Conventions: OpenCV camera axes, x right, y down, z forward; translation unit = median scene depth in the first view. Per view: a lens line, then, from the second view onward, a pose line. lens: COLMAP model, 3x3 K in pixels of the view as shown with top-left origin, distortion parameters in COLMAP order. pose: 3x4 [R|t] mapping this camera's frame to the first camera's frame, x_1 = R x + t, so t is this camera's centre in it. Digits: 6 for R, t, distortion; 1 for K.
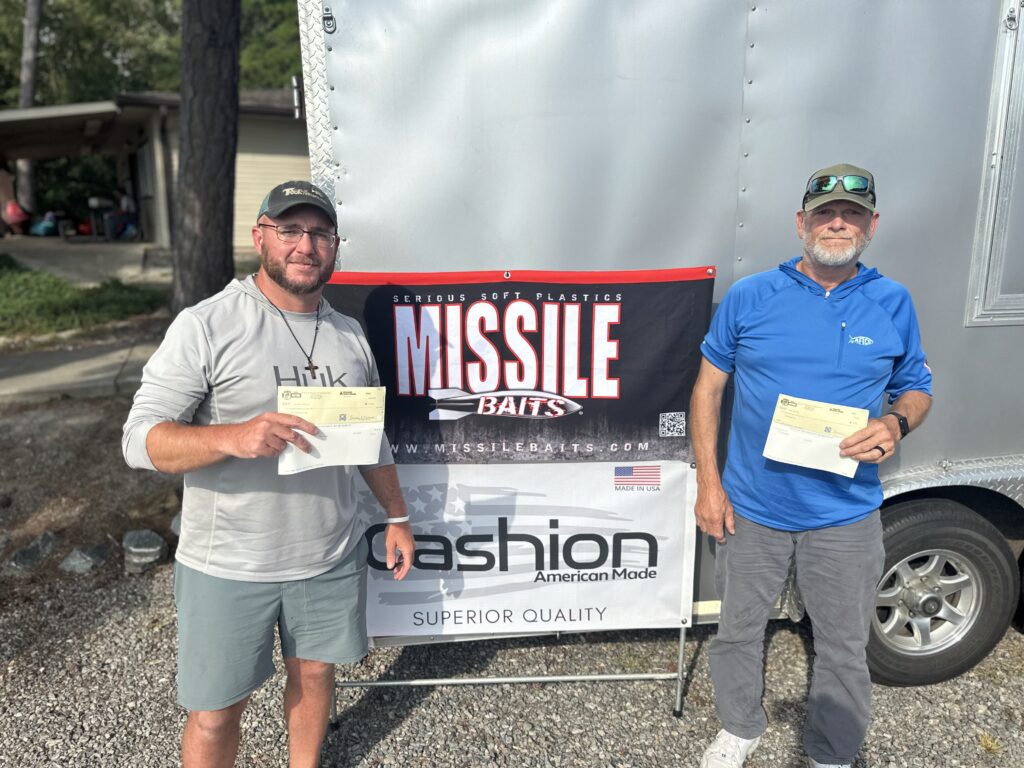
lens RADIAL K [[726.4, 0, 500.2], [0, 726.4, 381.4], [0, 0, 1]] dist [0.017792, -0.026686]
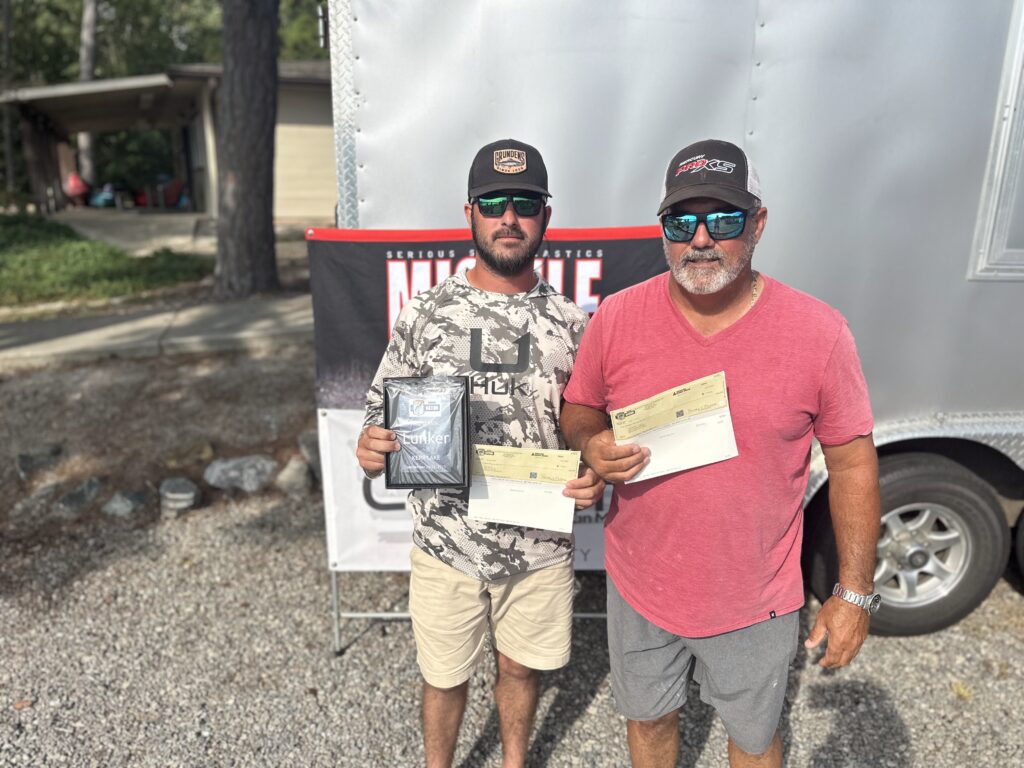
lens RADIAL K [[726.4, 0, 504.0], [0, 726.4, 380.2], [0, 0, 1]] dist [0.017792, -0.026686]
pose [[0.997952, 0.011937, -0.062837, 0.071222], [-0.009702, 0.999313, 0.035757, 0.023302], [0.063221, -0.035074, 0.997383, -0.044835]]
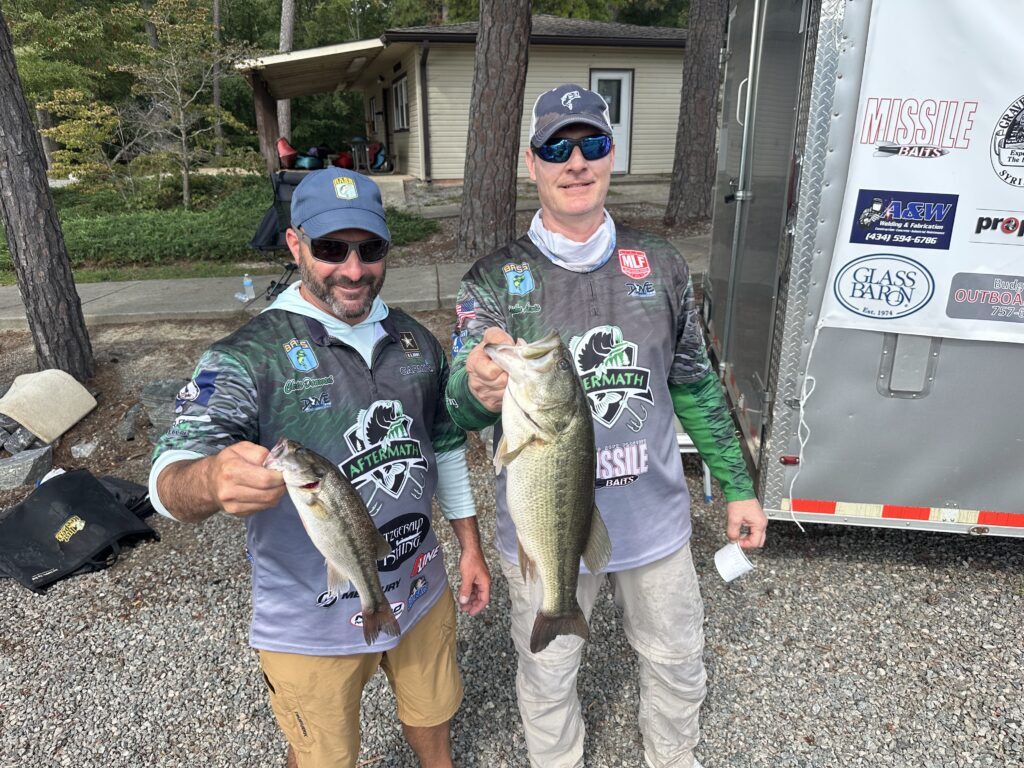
lens RADIAL K [[726.4, 0, 506.7], [0, 726.4, 384.4], [0, 0, 1]] dist [0.017792, -0.026686]
pose [[0.966431, 0.059945, -0.249835, -0.269607], [-0.036554, 0.994590, 0.097238, 0.038667], [0.254312, -0.084841, 0.963394, -0.097561]]
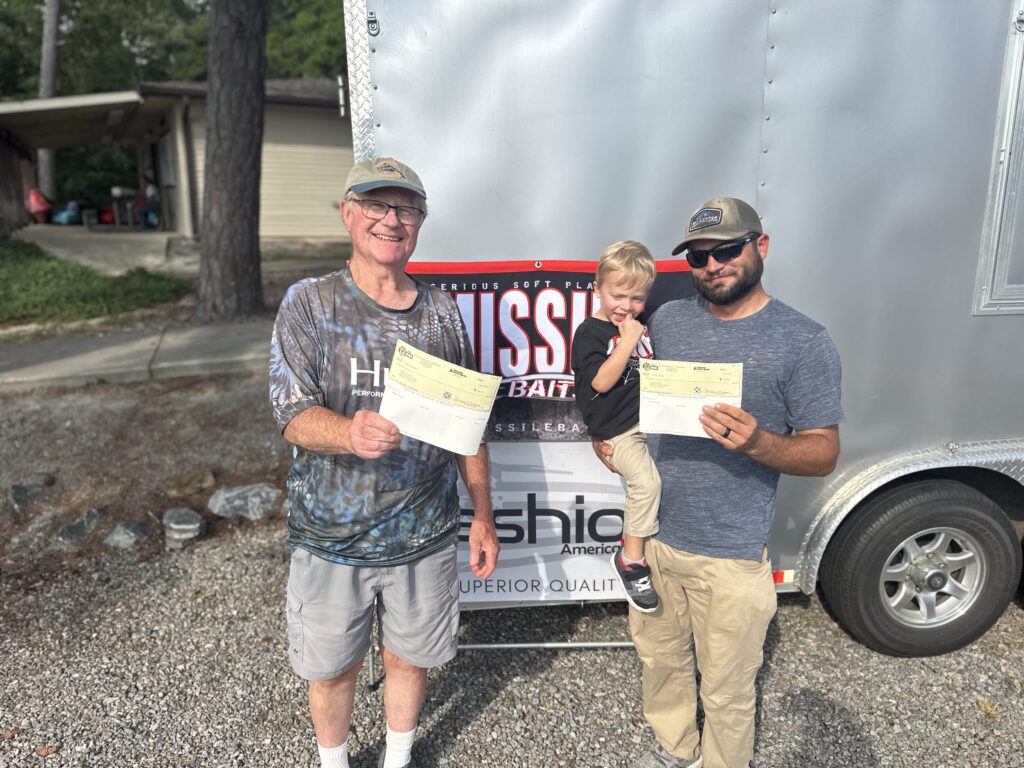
lens RADIAL K [[726.4, 0, 507.4], [0, 726.4, 386.0], [0, 0, 1]] dist [0.017792, -0.026686]
pose [[0.999922, 0.005610, -0.011168, -0.017458], [-0.005395, 0.999802, 0.019164, 0.008545], [0.011273, -0.019102, 0.999754, -0.050409]]
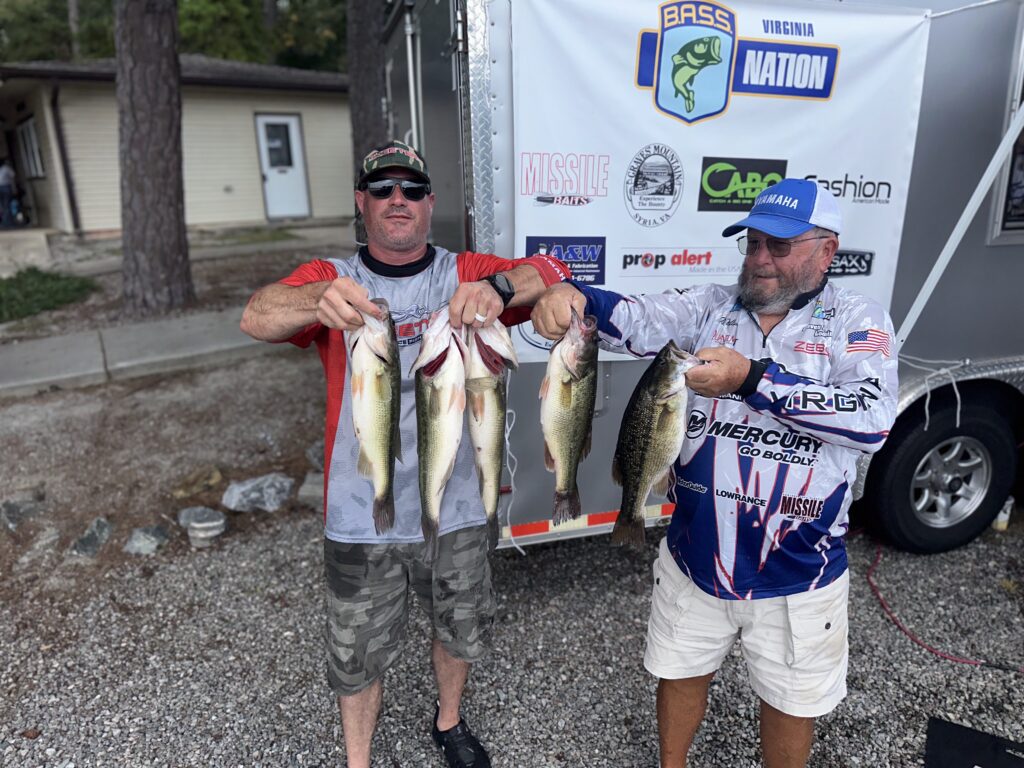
lens RADIAL K [[726.4, 0, 510.3], [0, 726.4, 389.0], [0, 0, 1]] dist [0.017792, -0.026686]
pose [[0.985996, -0.083131, 0.144571, -0.267089], [0.075193, 0.995390, 0.059541, 0.018962], [-0.148854, -0.047837, 0.987701, -0.073200]]
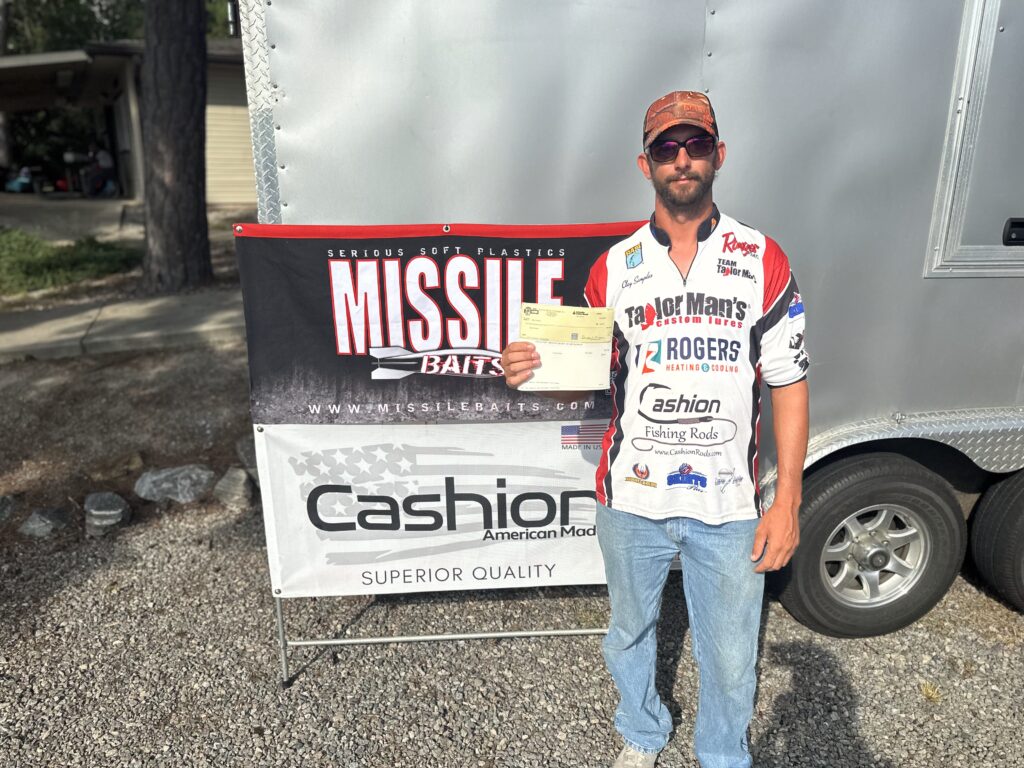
lens RADIAL K [[726.4, 0, 515.5], [0, 726.4, 383.1], [0, 0, 1]] dist [0.017792, -0.026686]
pose [[0.999712, -0.006804, 0.022995, 0.059159], [0.005439, 0.998250, 0.058886, 0.001513], [-0.023355, -0.058744, 0.998000, 0.016224]]
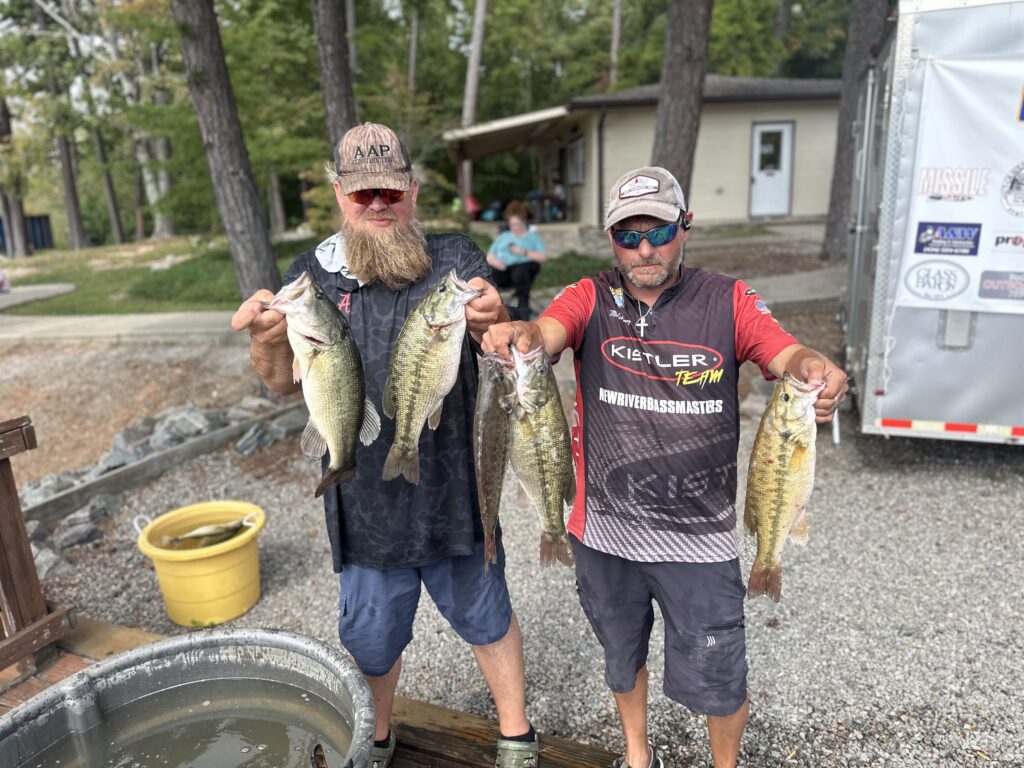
lens RADIAL K [[726.4, 0, 513.6], [0, 726.4, 385.3], [0, 0, 1]] dist [0.017792, -0.026686]
pose [[0.896289, 0.063968, -0.438833, -0.169335], [-0.048605, 0.997751, 0.046167, 0.161208], [0.440799, -0.020050, 0.897382, -0.730951]]
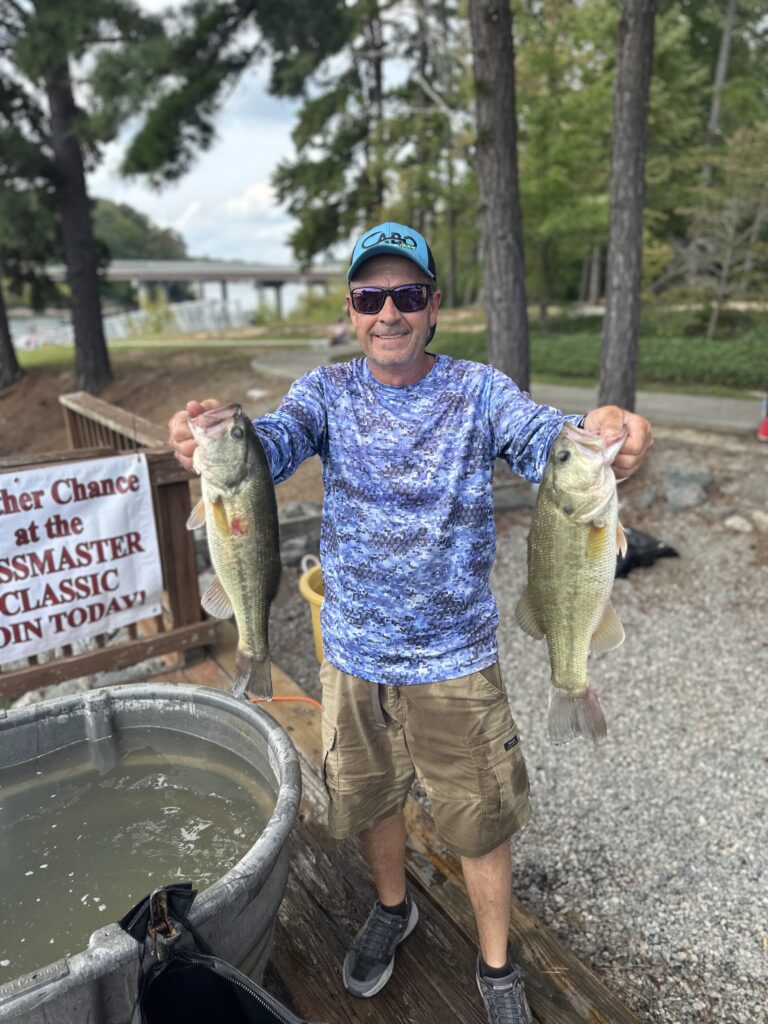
lens RADIAL K [[726.4, 0, 385.4], [0, 726.4, 519.3], [0, 0, 1]] dist [0.017792, -0.026686]
pose [[0.499275, 0.260524, -0.826349, -0.116388], [-0.191089, 0.963350, 0.188262, 0.127426], [0.845109, 0.063911, 0.530759, -0.501062]]
